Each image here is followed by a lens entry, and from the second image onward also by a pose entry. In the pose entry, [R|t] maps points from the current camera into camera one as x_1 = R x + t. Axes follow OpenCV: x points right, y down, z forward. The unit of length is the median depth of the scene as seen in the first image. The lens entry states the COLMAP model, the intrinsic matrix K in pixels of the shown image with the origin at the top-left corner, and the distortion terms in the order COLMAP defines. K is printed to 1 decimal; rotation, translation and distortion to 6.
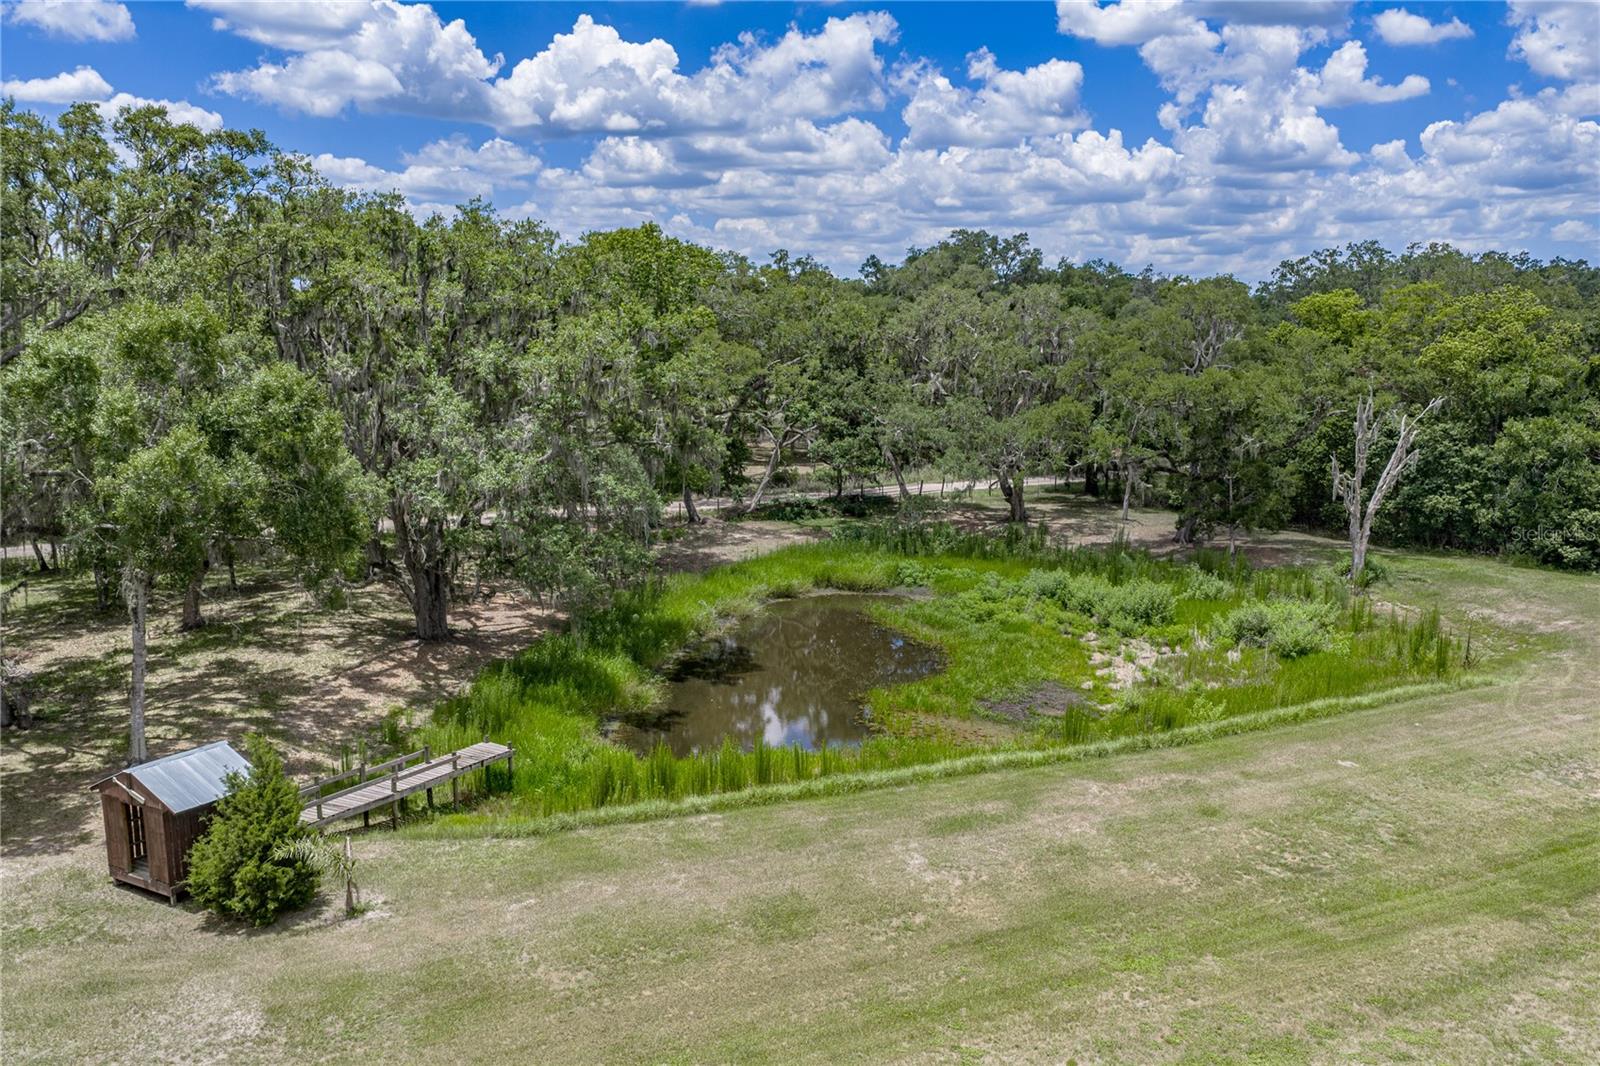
lens RADIAL K [[1324.3, 0, 800.6], [0, 1324.3, 532.7], [0, 0, 1]] dist [0.042443, -0.019582]
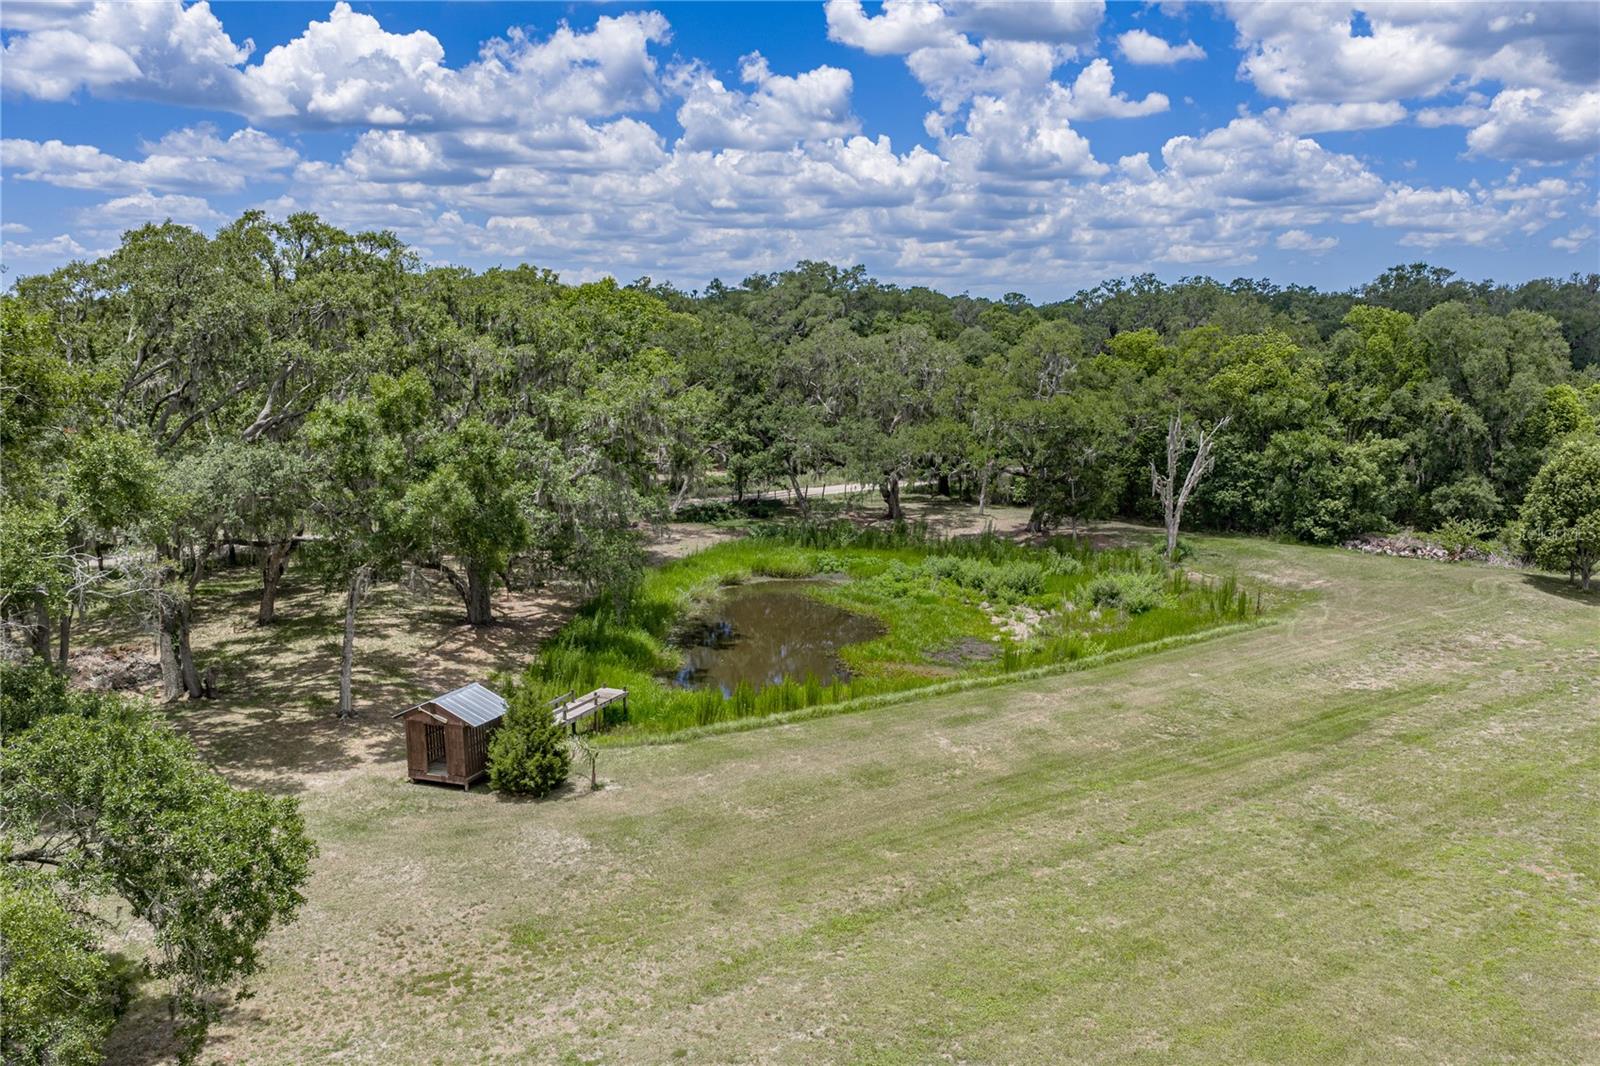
lens RADIAL K [[1324.3, 0, 800.6], [0, 1324.3, 532.7], [0, 0, 1]] dist [0.042443, -0.019582]
pose [[0.986561, -0.025625, 0.161371, -0.151435], [0.025686, 0.999669, 0.001706, 0.000237], [-0.161361, 0.002462, 0.986892, -0.229916]]
